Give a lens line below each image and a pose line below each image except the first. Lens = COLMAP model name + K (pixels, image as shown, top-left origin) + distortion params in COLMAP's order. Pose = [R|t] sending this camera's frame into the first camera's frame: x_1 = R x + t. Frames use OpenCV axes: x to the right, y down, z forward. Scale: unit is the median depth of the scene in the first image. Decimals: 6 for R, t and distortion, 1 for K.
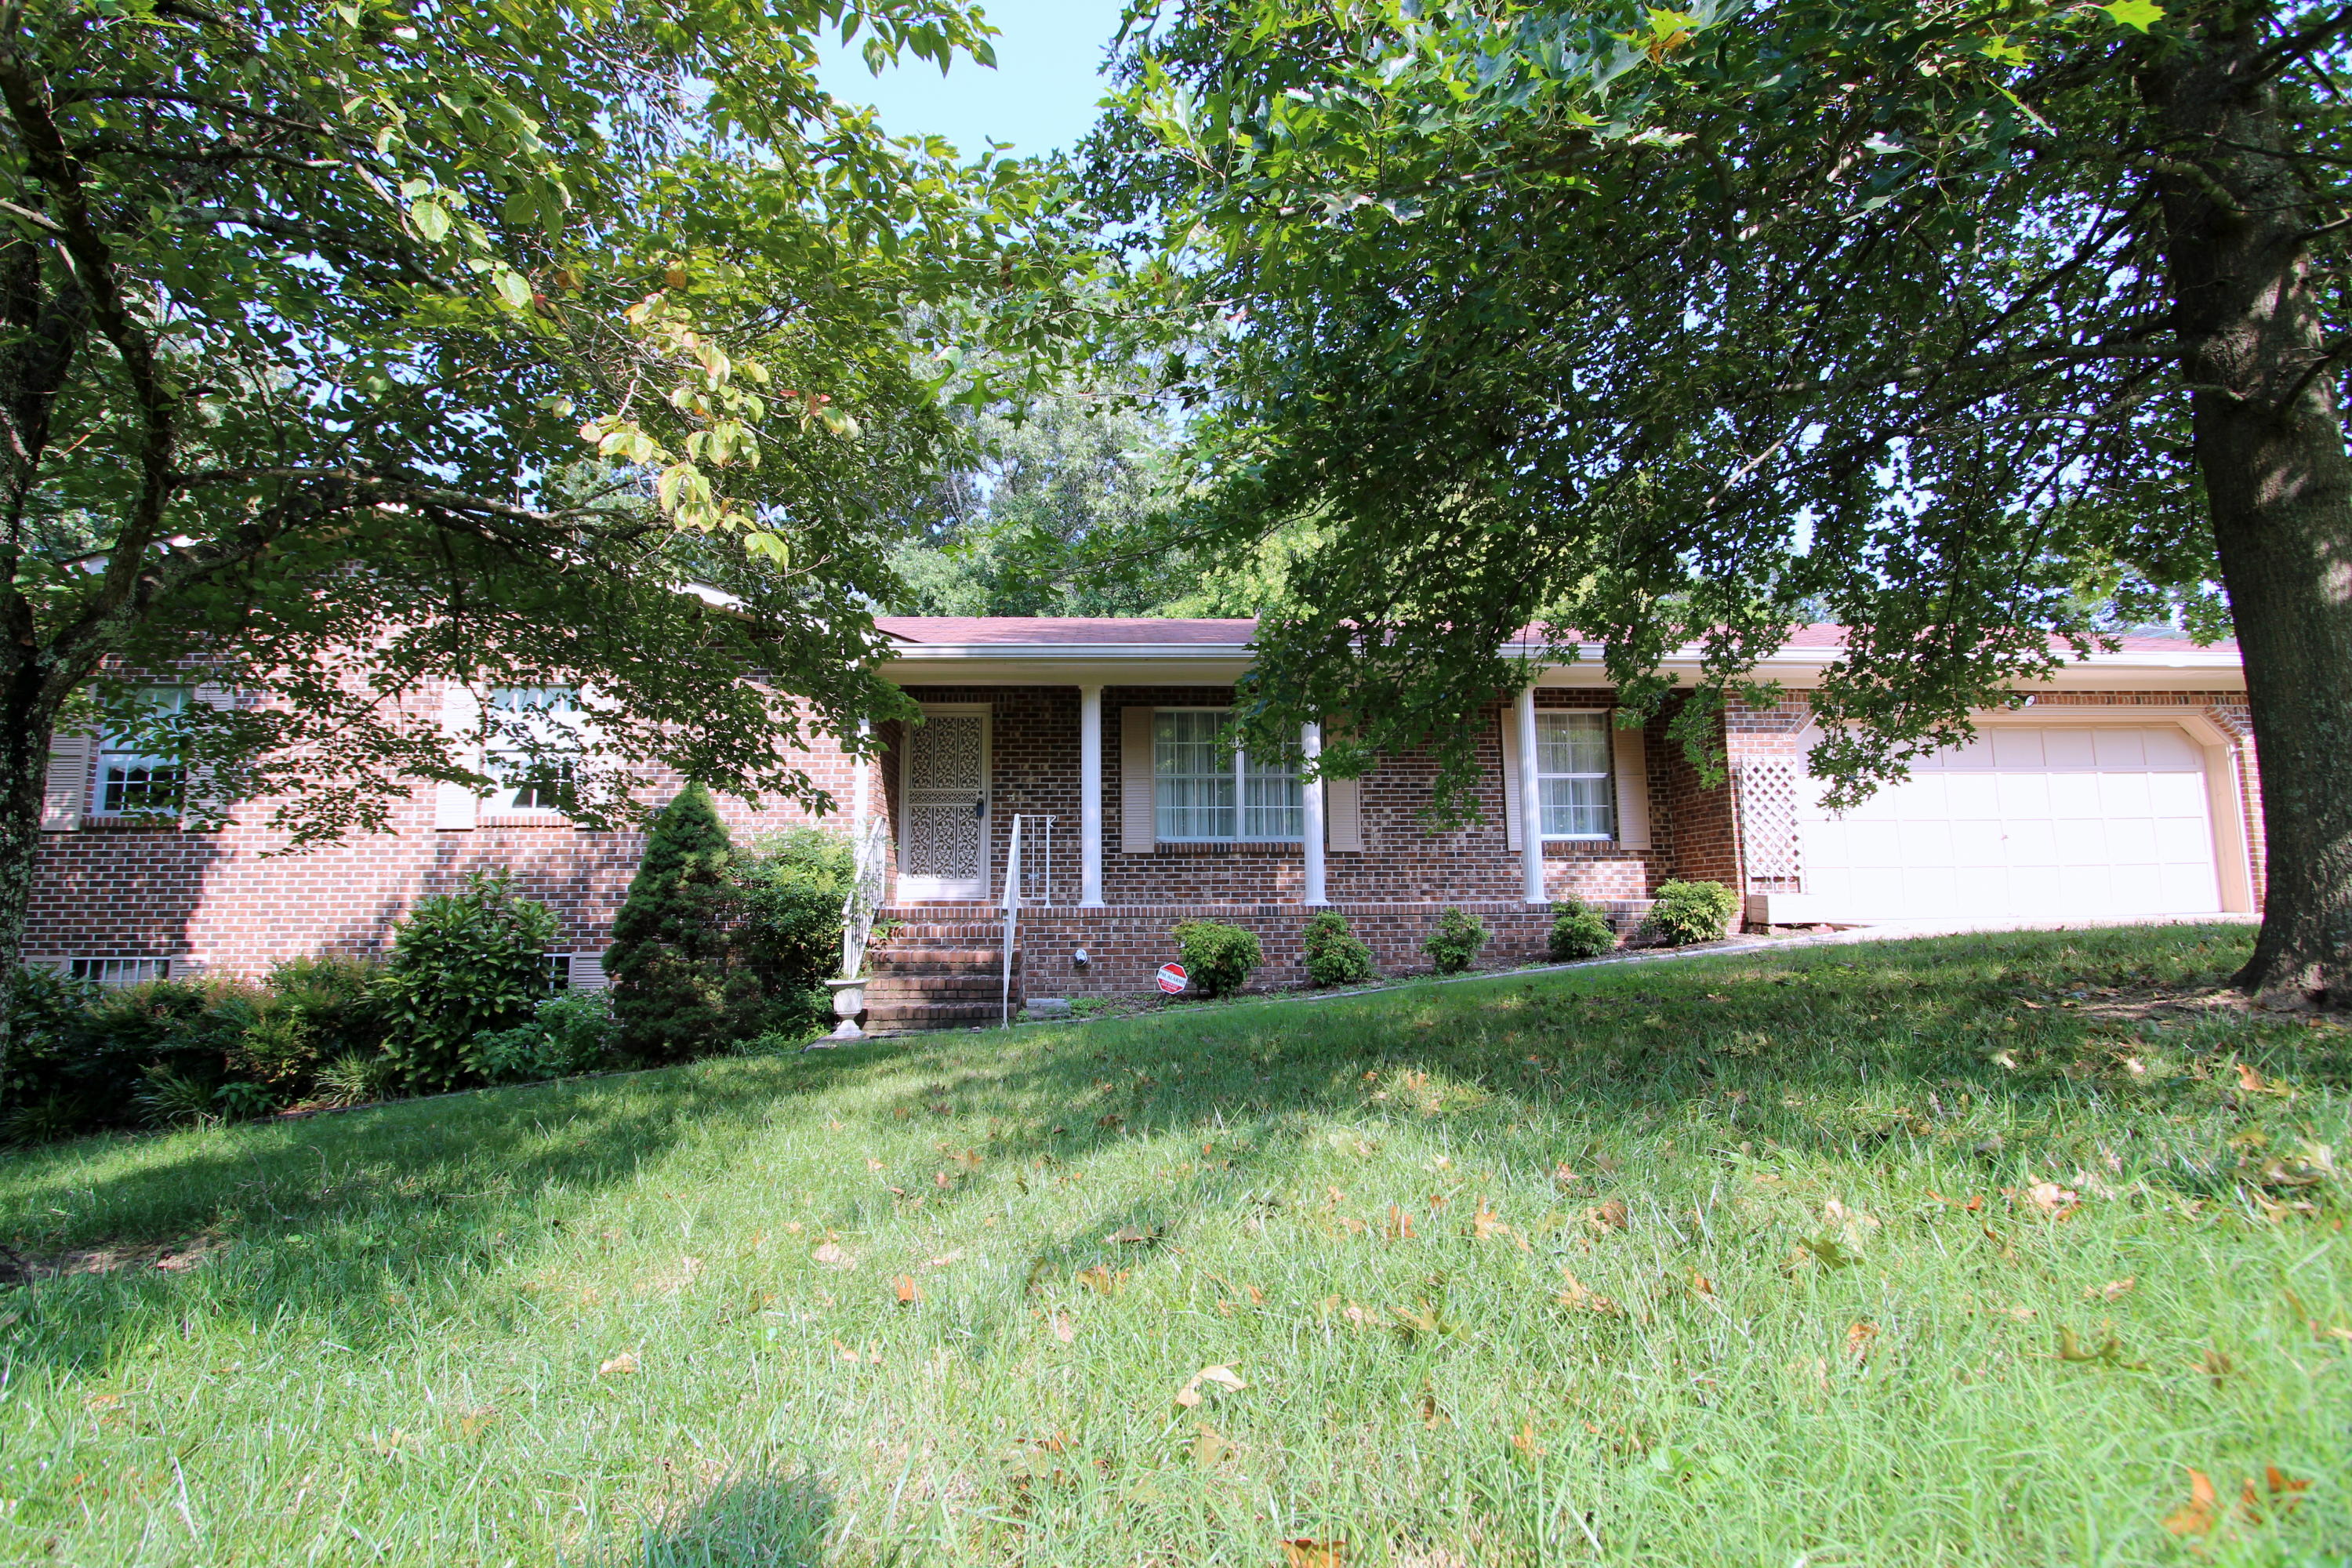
lens RADIAL K [[1119.6, 0, 1152.8], [0, 1119.6, 764.3], [0, 0, 1]] dist [-0.013117, 0.000510]
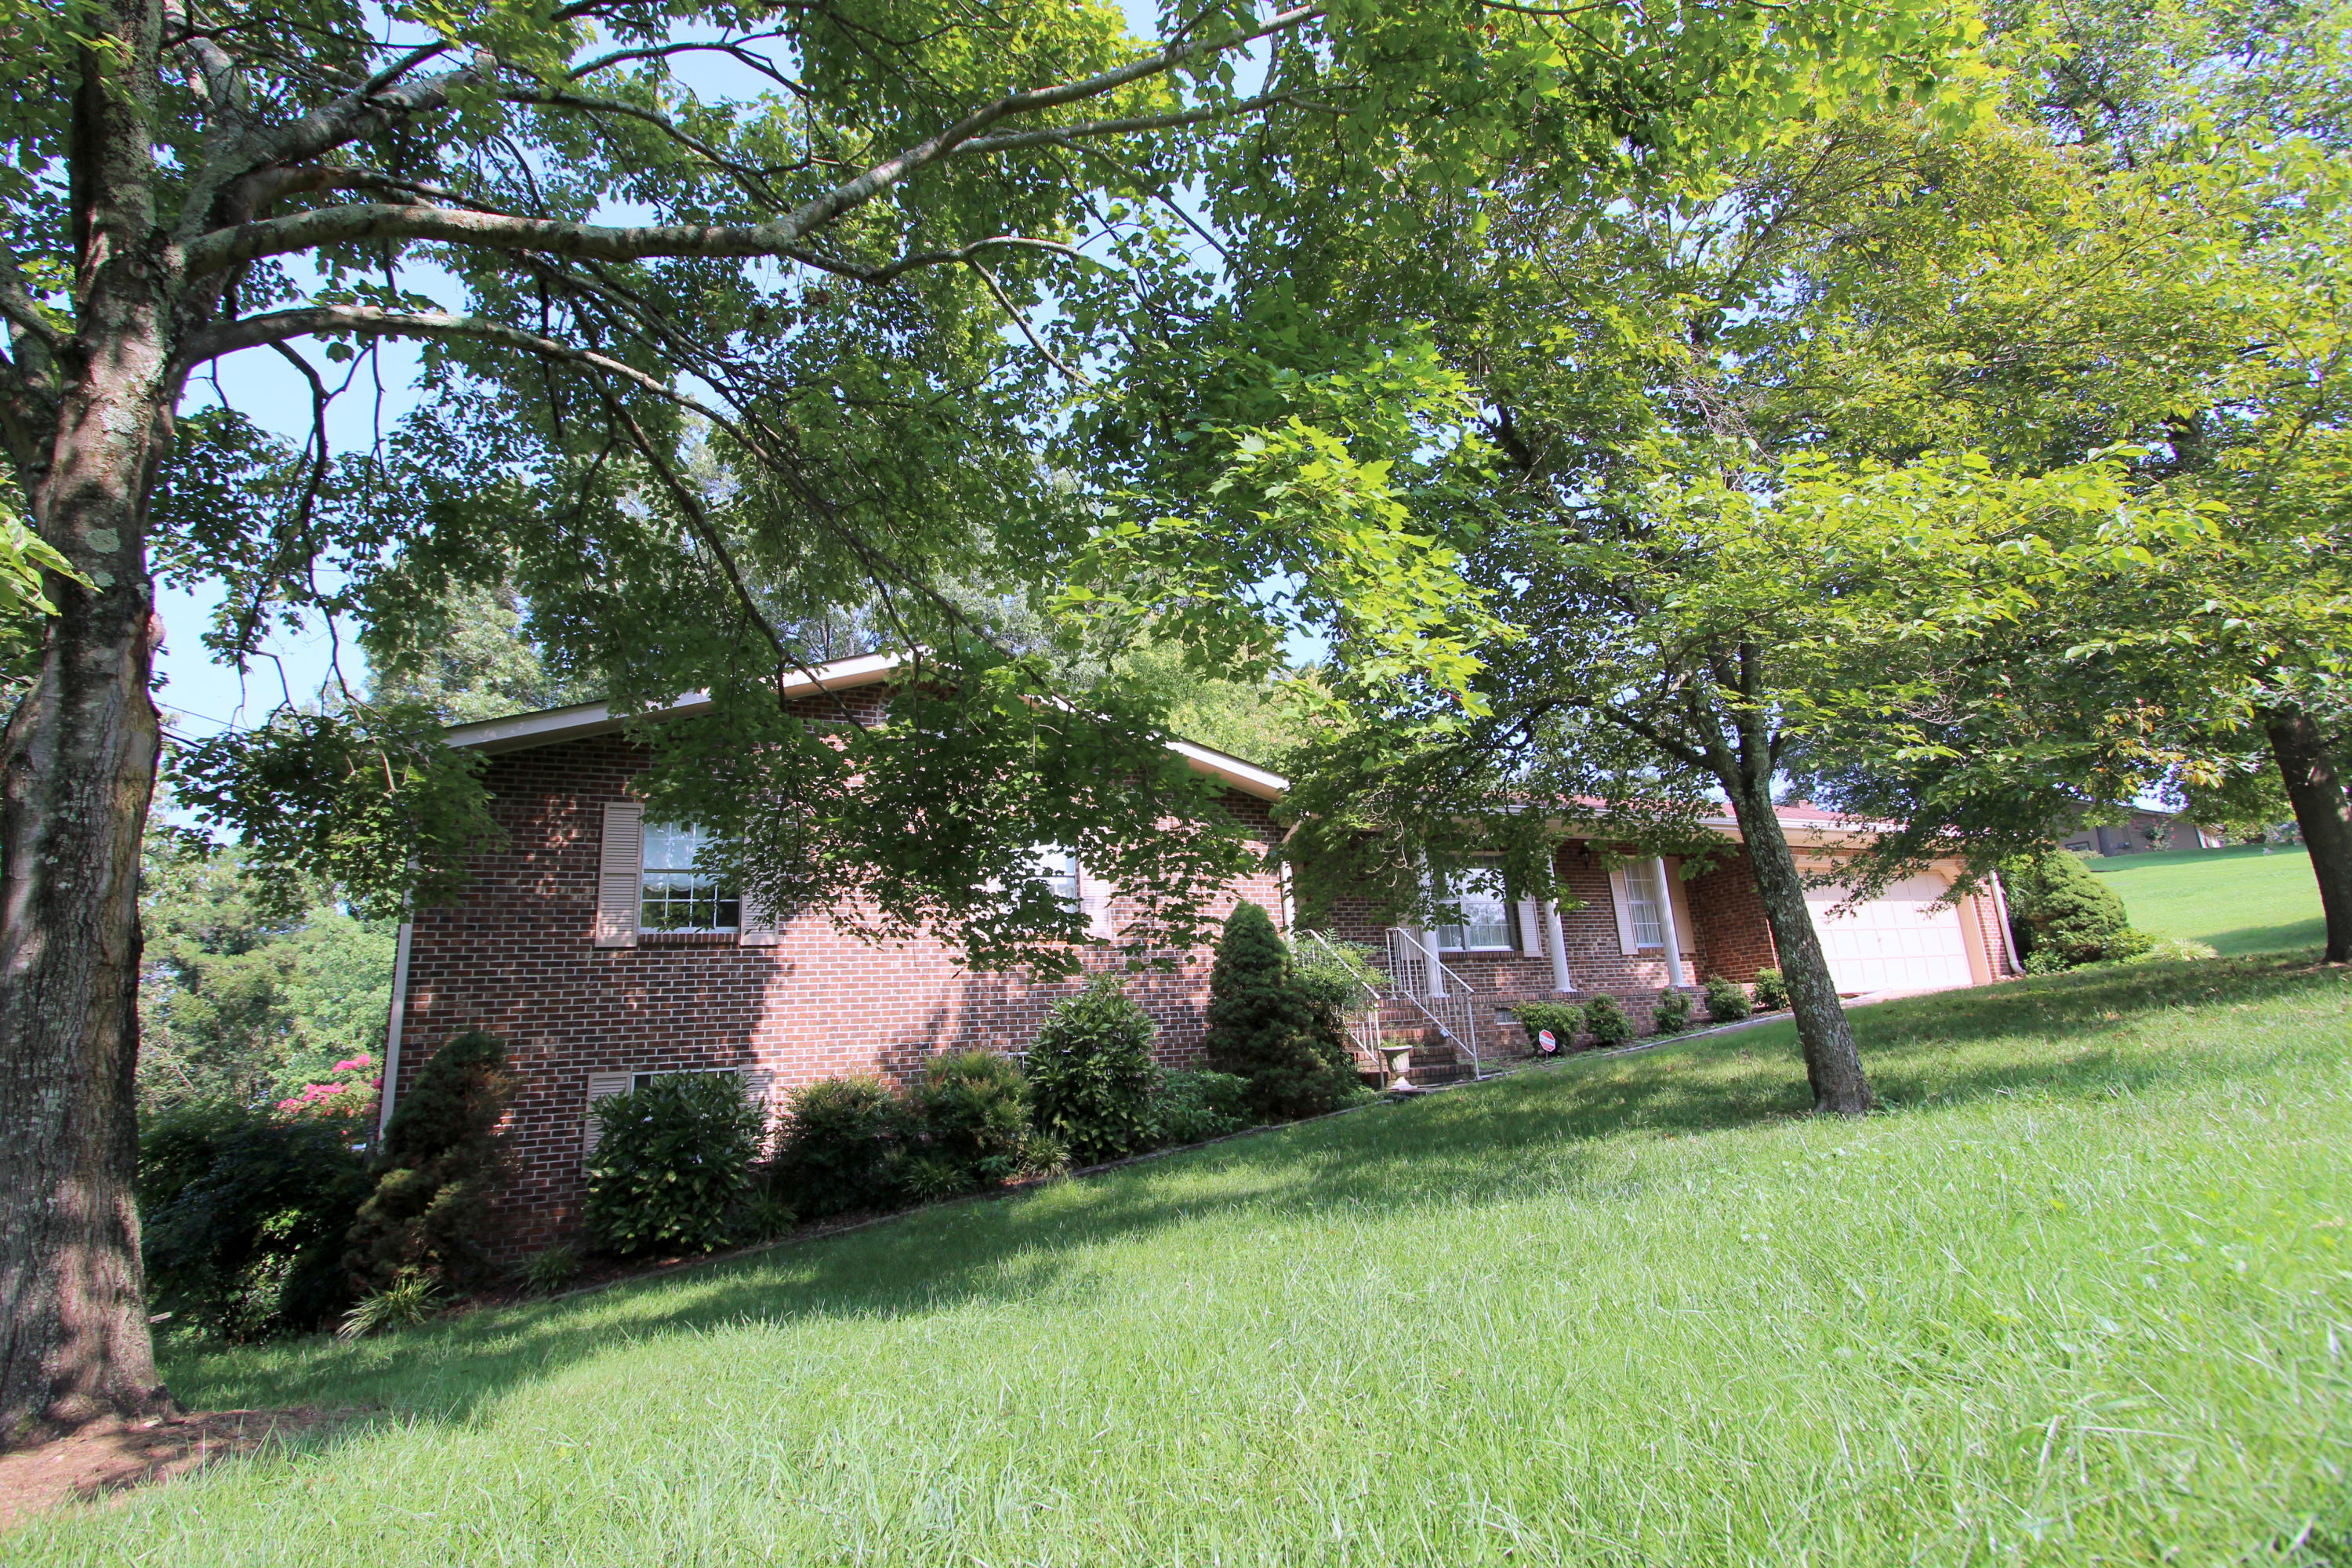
lens RADIAL K [[1119.6, 0, 1152.8], [0, 1119.6, 764.3], [0, 0, 1]] dist [-0.013117, 0.000510]
pose [[0.898113, 0.068964, 0.434324, -1.008350], [-0.026848, 0.994383, -0.102375, -0.016055], [-0.438945, 0.080284, 0.894920, -0.155006]]
